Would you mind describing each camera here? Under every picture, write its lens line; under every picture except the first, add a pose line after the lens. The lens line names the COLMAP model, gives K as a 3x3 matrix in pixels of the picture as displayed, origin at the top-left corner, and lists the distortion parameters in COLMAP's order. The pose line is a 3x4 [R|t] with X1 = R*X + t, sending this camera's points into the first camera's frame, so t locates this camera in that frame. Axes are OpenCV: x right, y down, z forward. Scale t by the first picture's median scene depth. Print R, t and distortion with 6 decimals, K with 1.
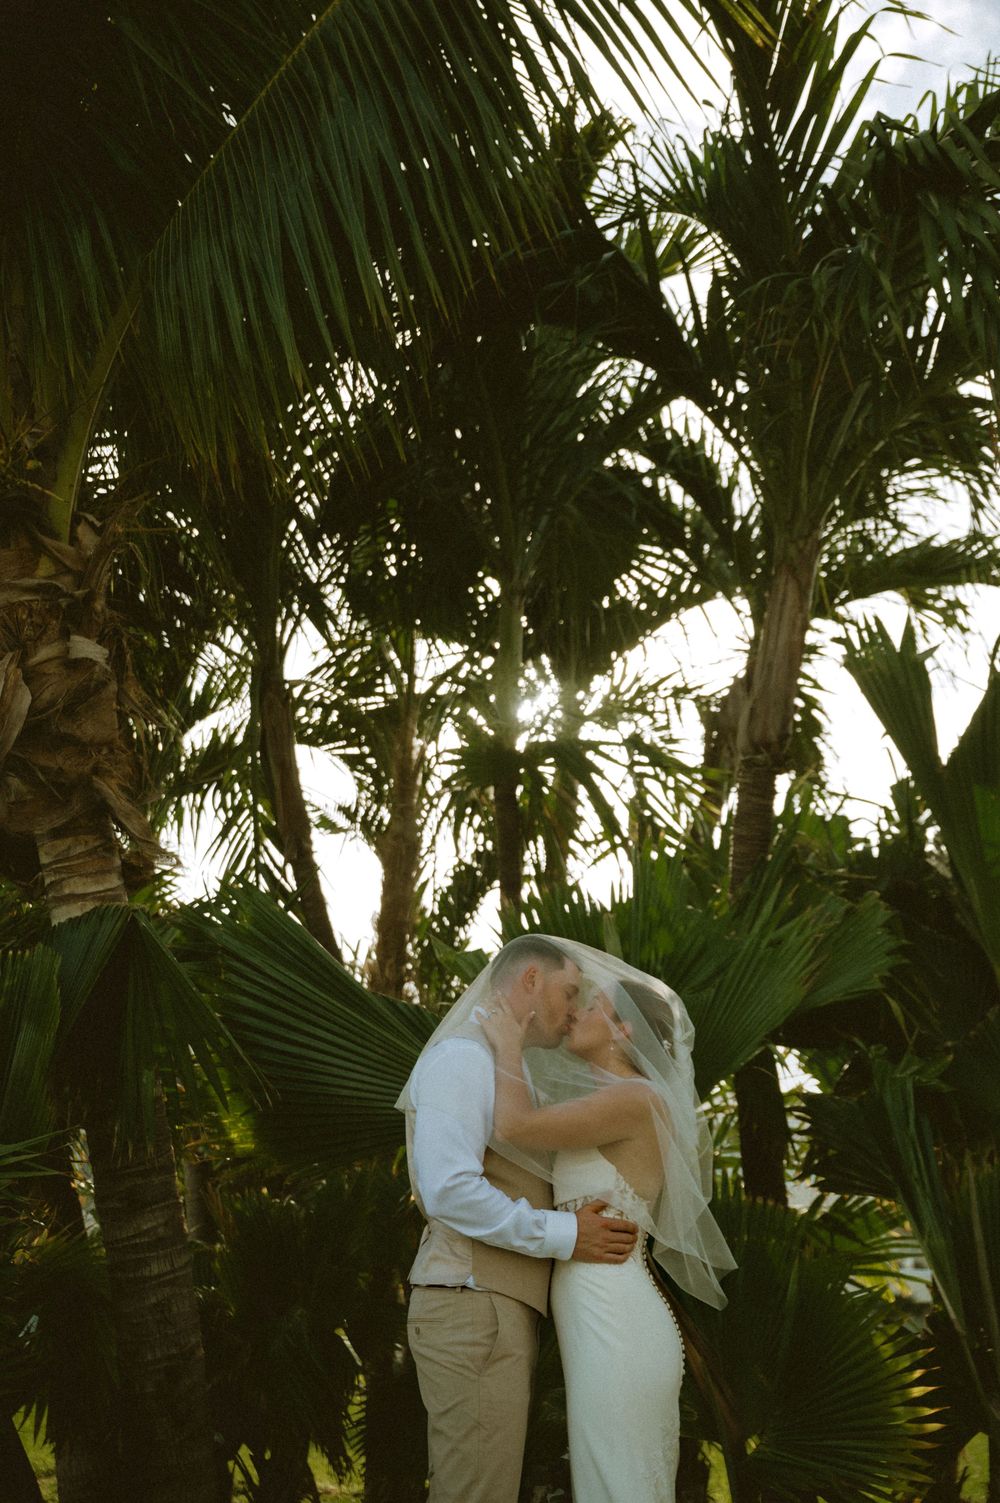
lens RADIAL K [[1528.1, 0, 510.7], [0, 1528.1, 751.3], [0, 0, 1]] dist [0.007725, 0.000000]
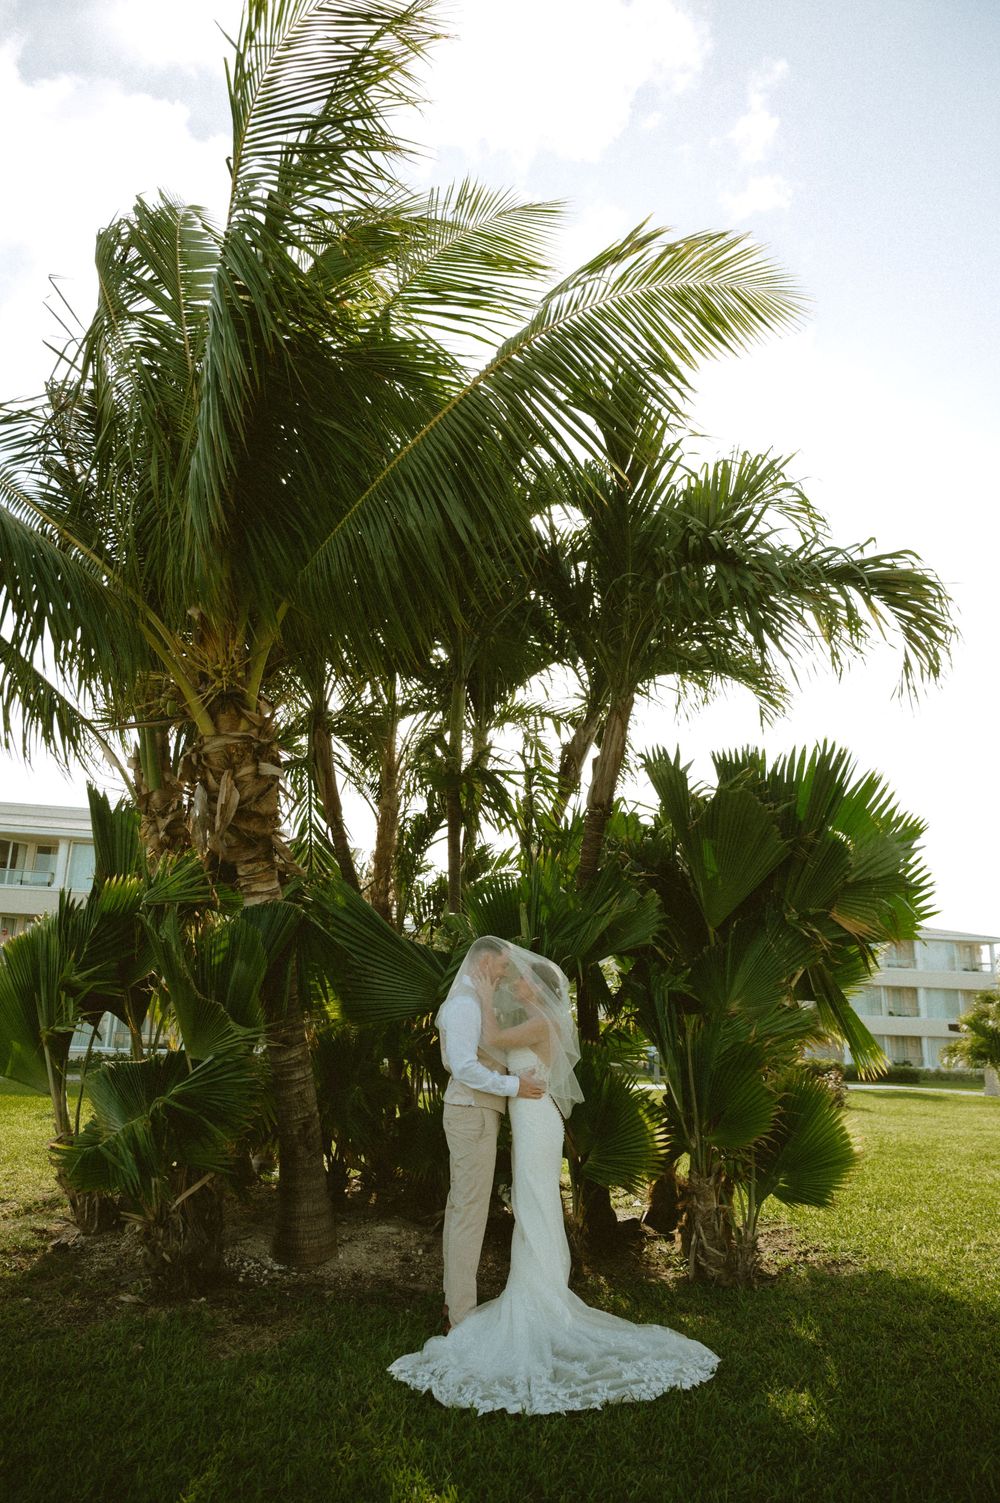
lens RADIAL K [[1029.9, 0, 491.1], [0, 1029.9, 754.7], [0, 0, 1]] dist [0.001170, -0.000231]
pose [[0.995556, 0.035833, 0.087087, -0.096873], [-0.044752, 0.993704, 0.102713, -0.214814], [-0.082858, -0.106154, 0.990891, -0.304068]]
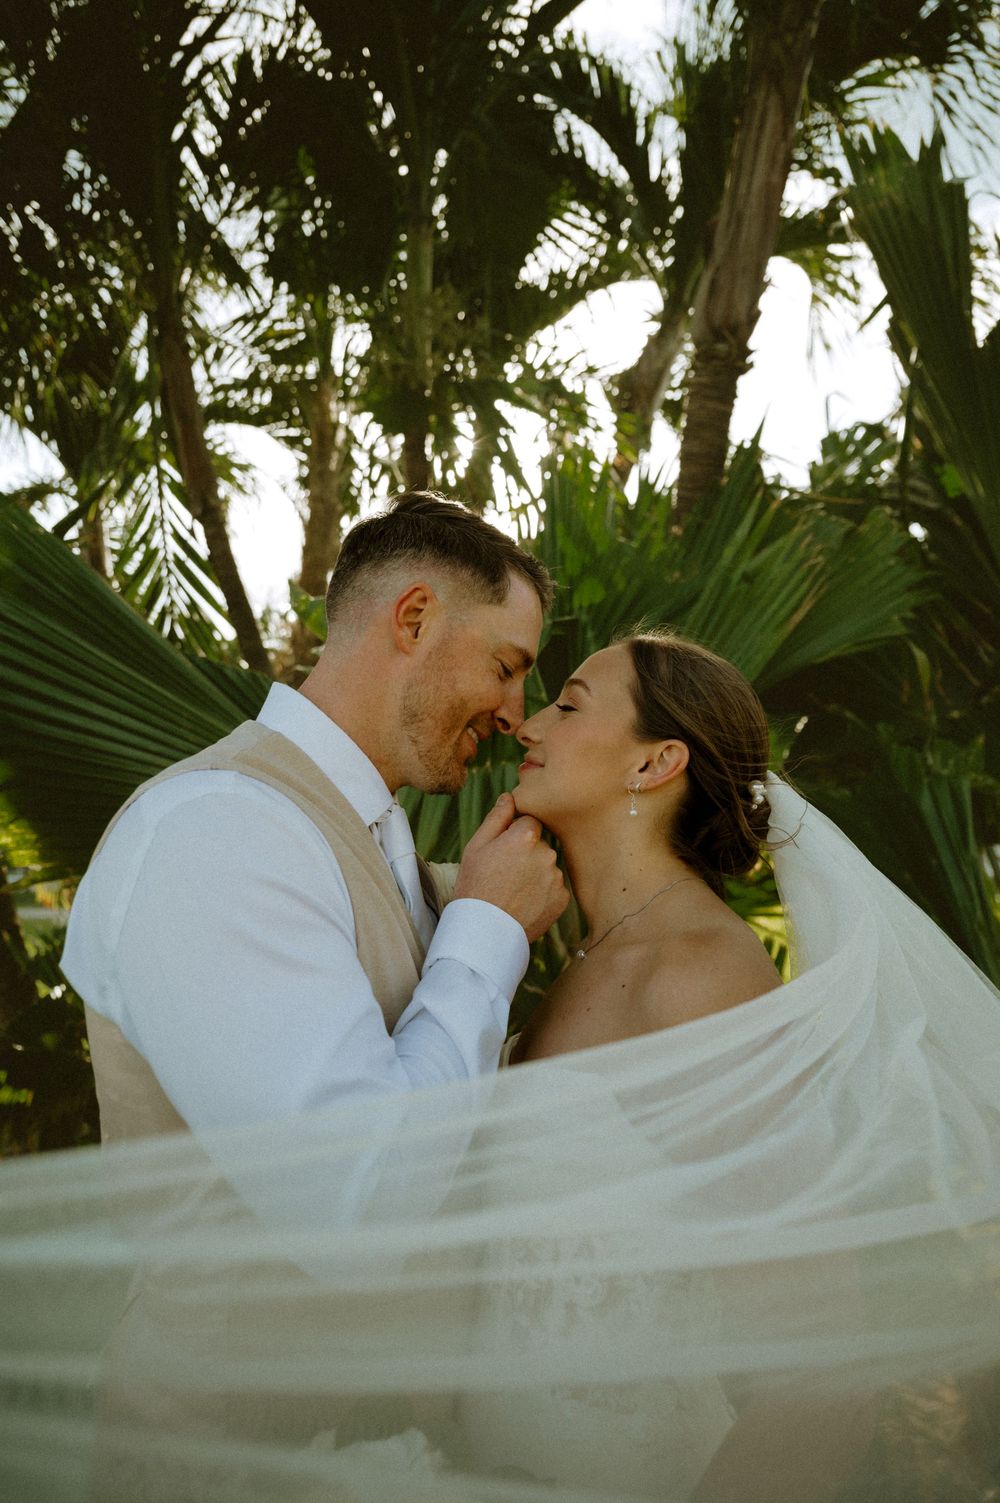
lens RADIAL K [[1029.9, 0, 506.5], [0, 1029.9, 755.9], [0, 0, 1]] dist [0.001170, -0.000231]
pose [[0.998628, -0.017813, 0.049248, 0.025686], [0.004580, 0.966479, 0.256704, 0.079230], [-0.052170, -0.256126, 0.965235, 0.490893]]
